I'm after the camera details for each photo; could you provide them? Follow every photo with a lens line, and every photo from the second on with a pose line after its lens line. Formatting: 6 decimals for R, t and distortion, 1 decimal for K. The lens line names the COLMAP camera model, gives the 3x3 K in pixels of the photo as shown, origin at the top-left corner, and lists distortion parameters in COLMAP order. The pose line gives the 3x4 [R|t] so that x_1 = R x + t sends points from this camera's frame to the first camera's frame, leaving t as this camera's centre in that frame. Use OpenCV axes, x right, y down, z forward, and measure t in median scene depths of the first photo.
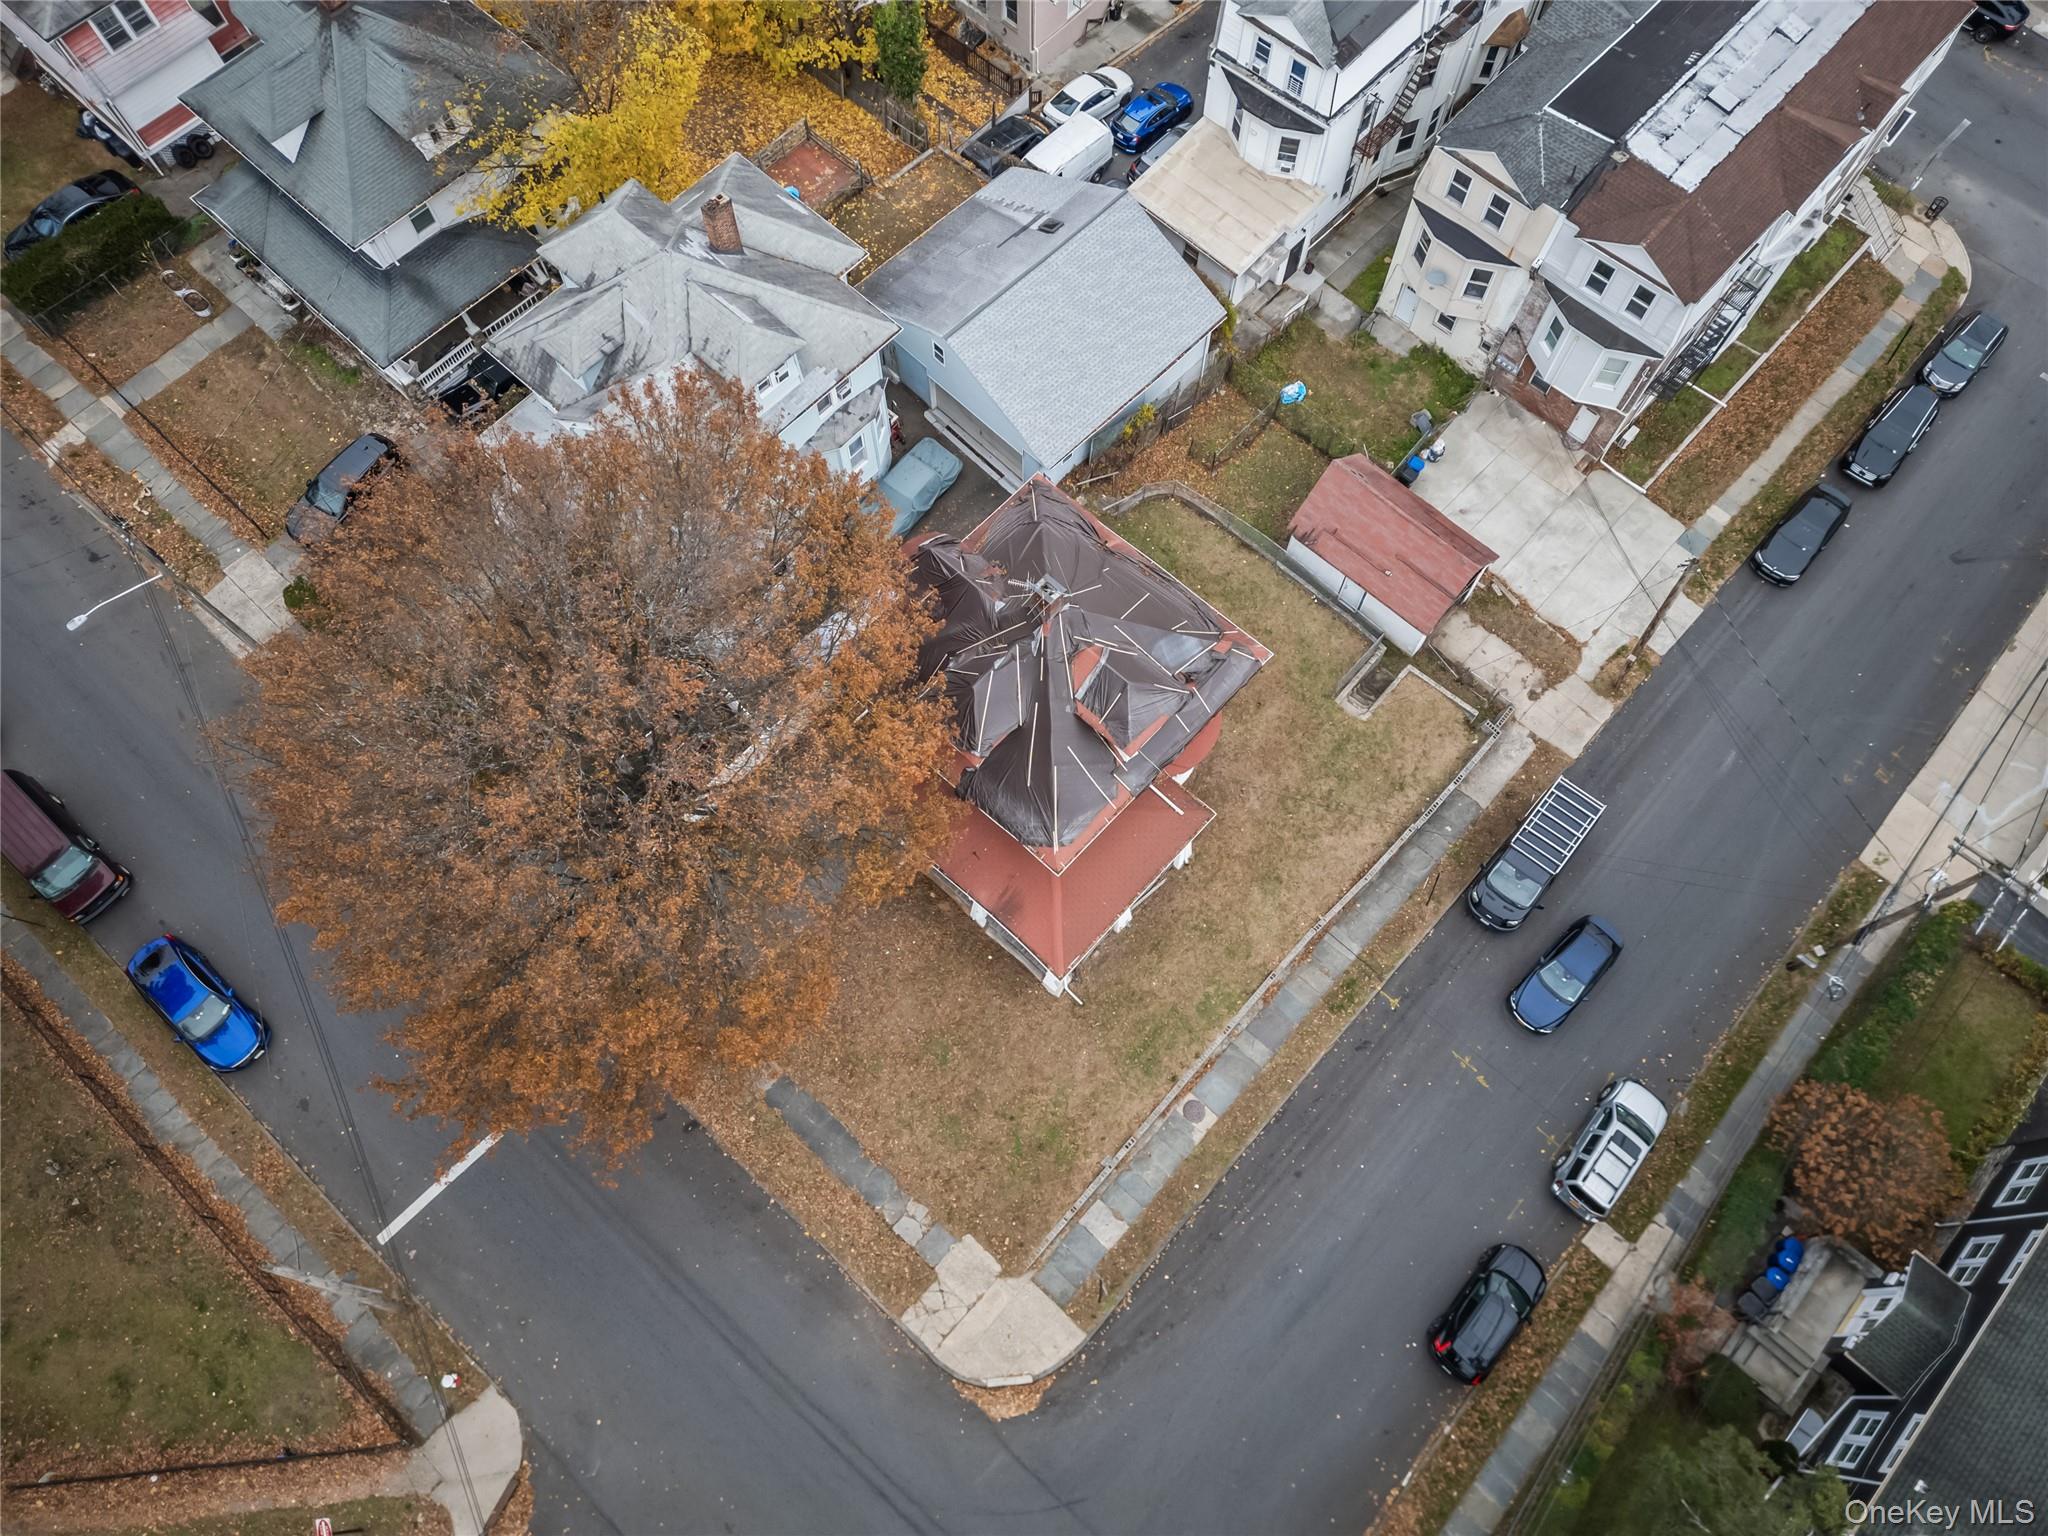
lens RADIAL K [[1452.3, 0, 1030.7], [0, 1452.3, 765.5], [0, 0, 1]] dist [0.072728, -0.056209]
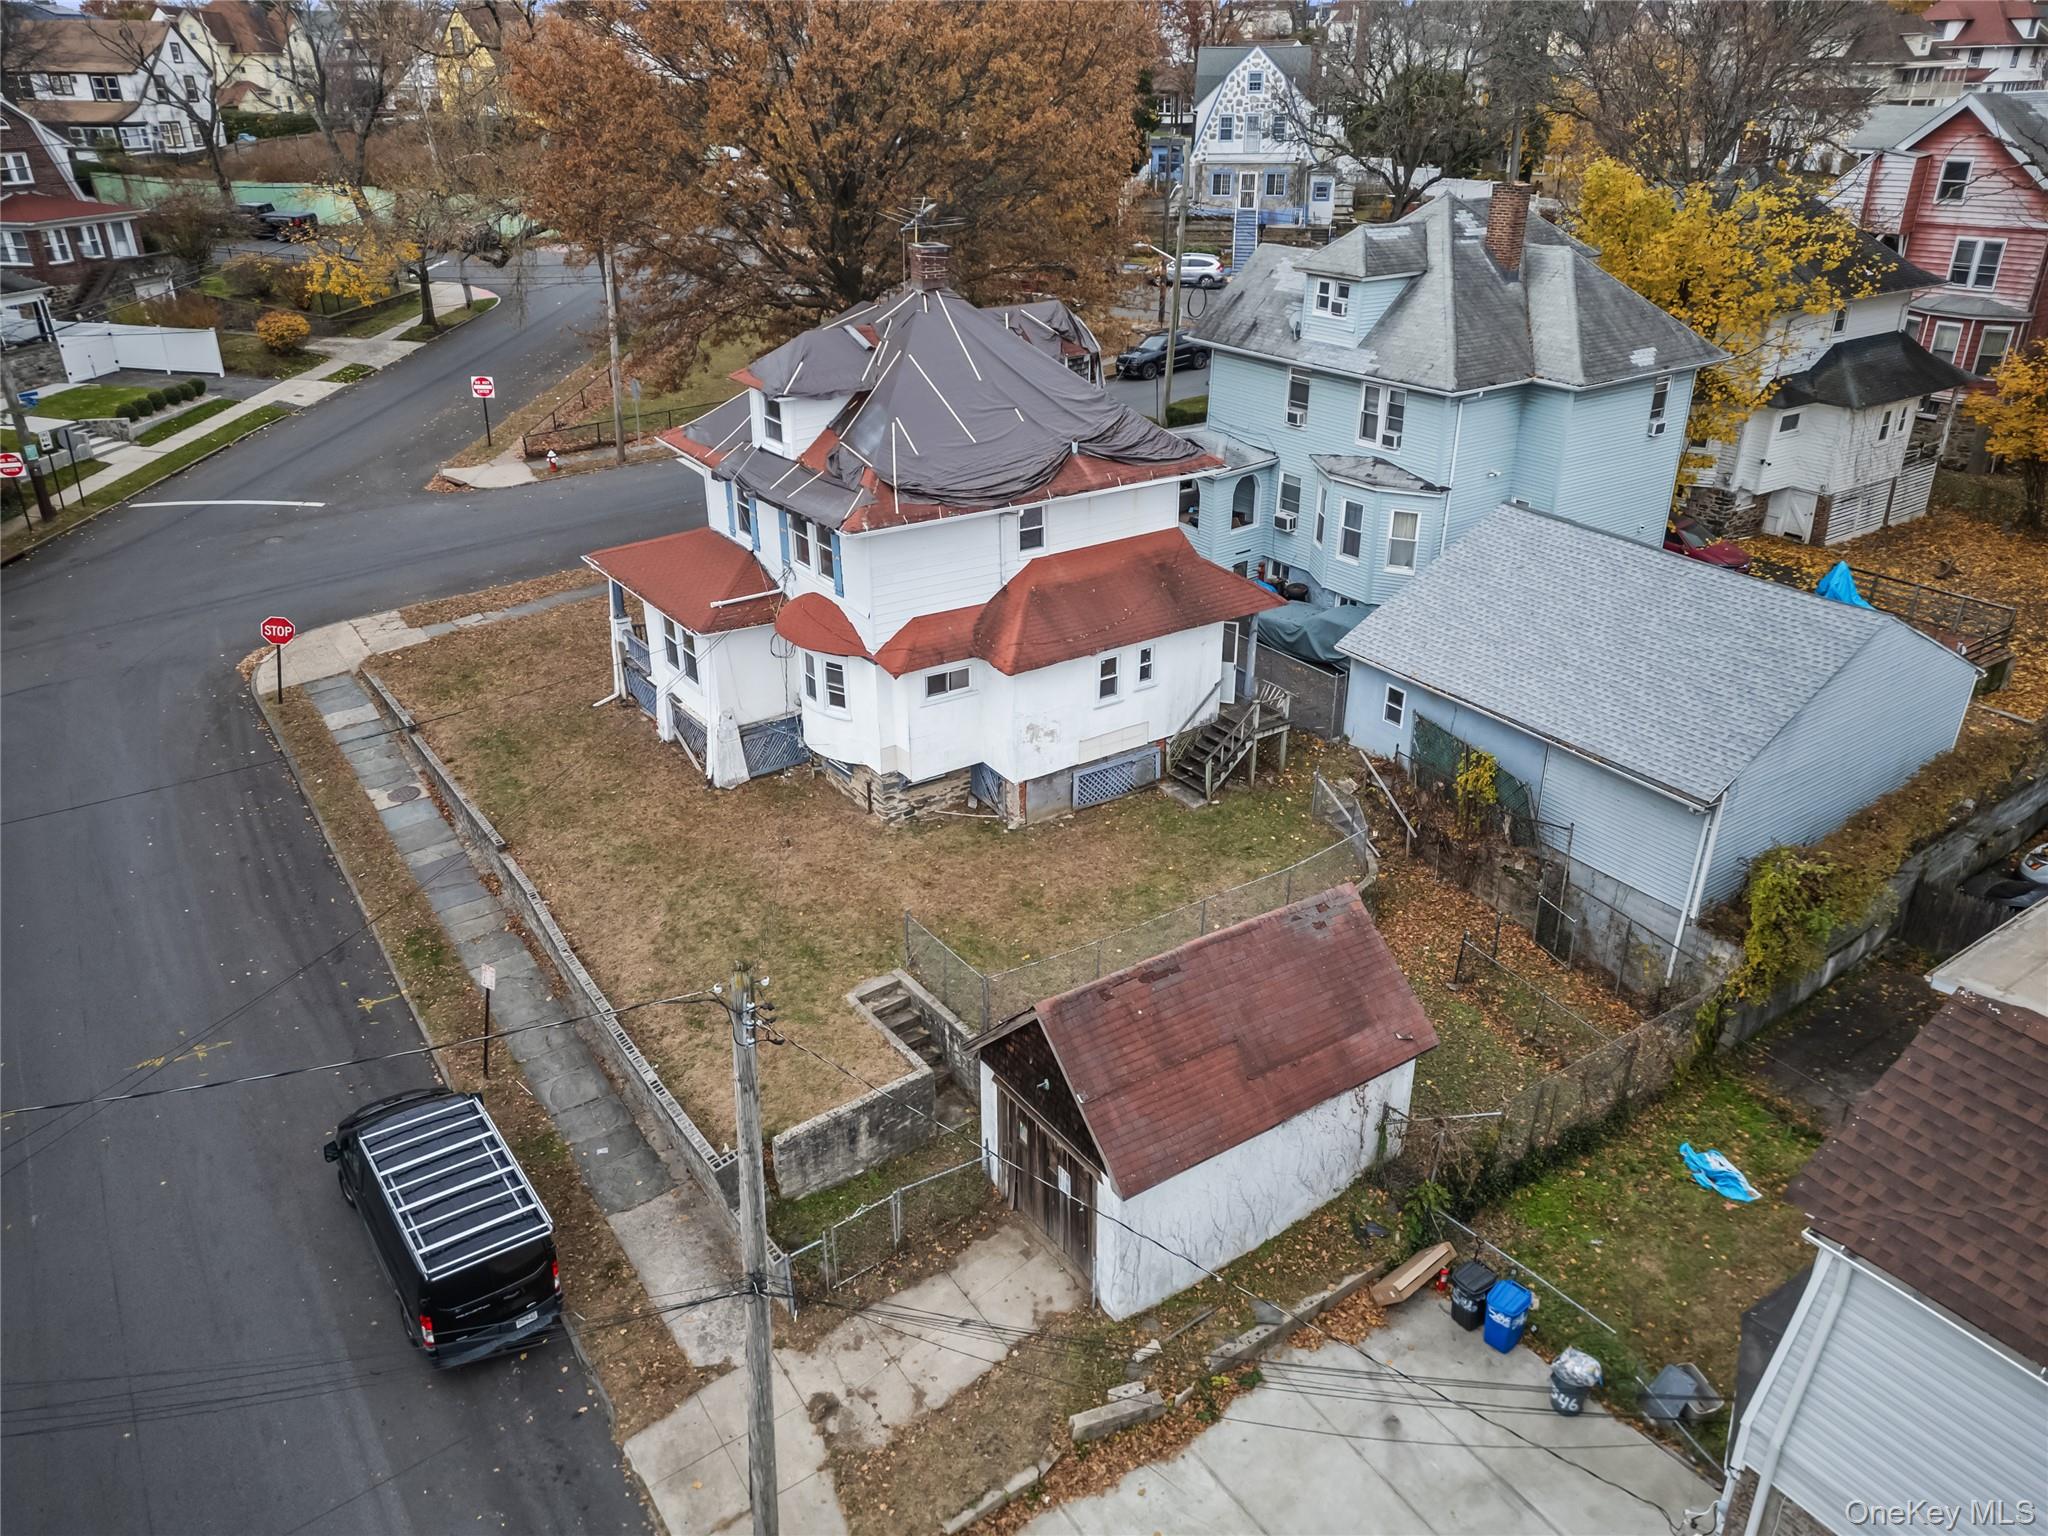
lens RADIAL K [[1452.3, 0, 1030.7], [0, 1452.3, 765.5], [0, 0, 1]] dist [0.072728, -0.056209]
pose [[-0.224653, 0.421315, -0.878650, 0.616301], [-0.893675, 0.270350, 0.358128, -0.289886], [0.388428, 0.865682, 0.315783, 0.766197]]
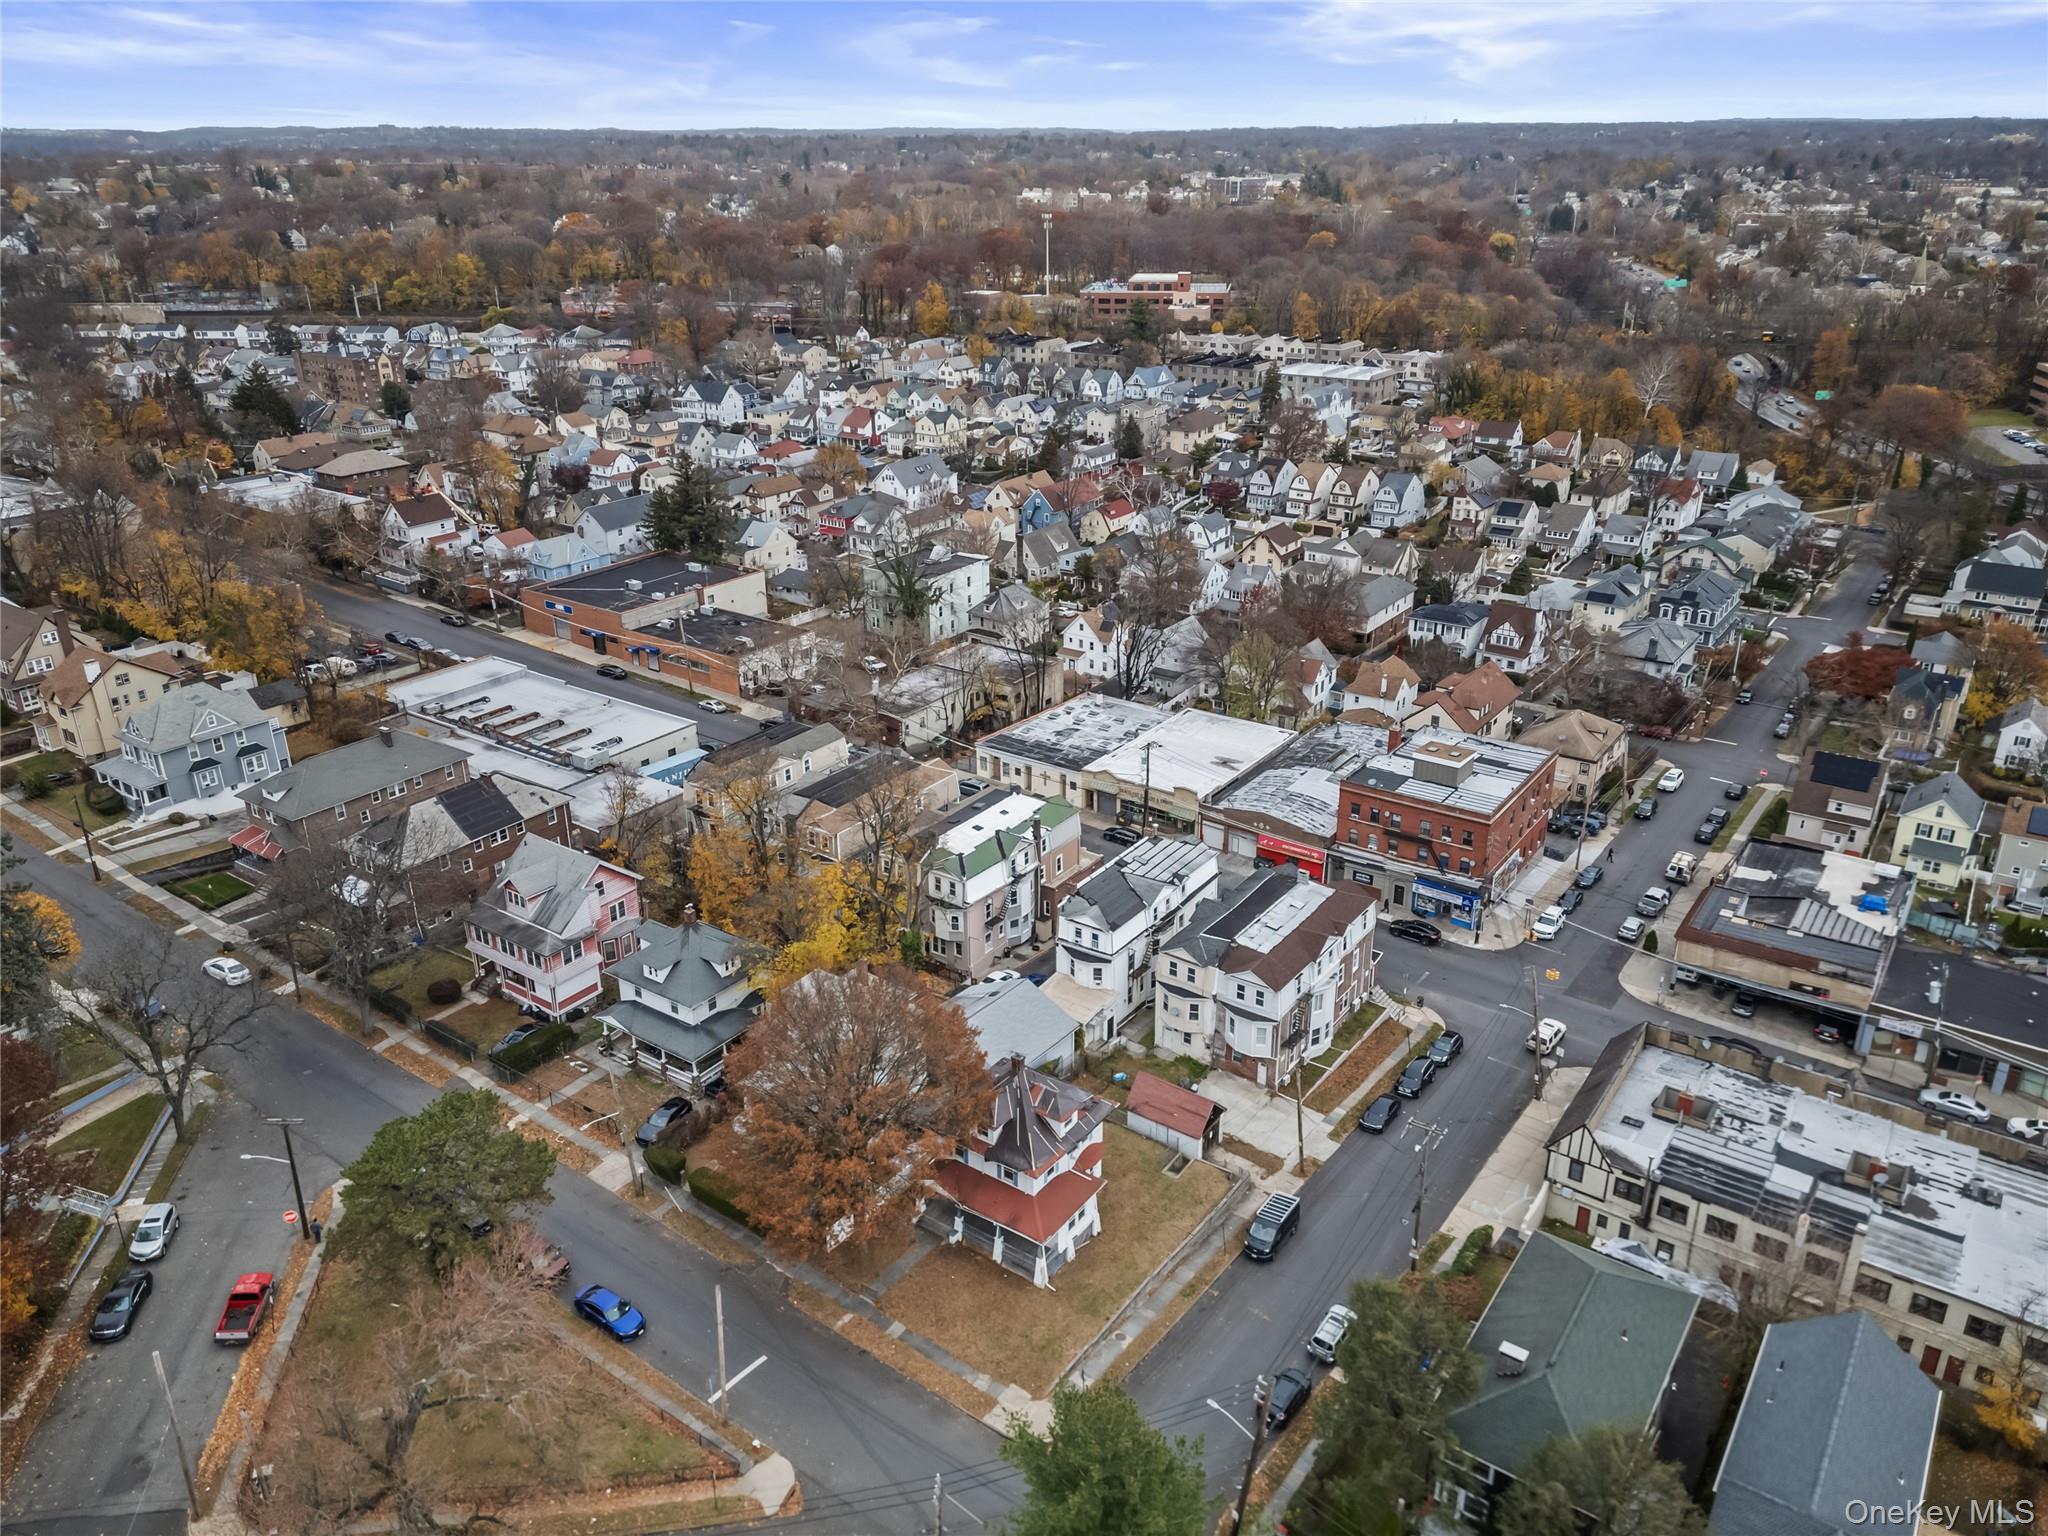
lens RADIAL K [[1470.0, 0, 1024.0], [0, 1470.0, 768.0], [0, 0, 1]] dist [0.208109, -0.058372]
pose [[0.992396, -0.055921, 0.109646, -0.166251], [0.116897, 0.707092, -0.697392, 0.945433], [-0.038531, 0.704907, 0.708253, -0.810310]]
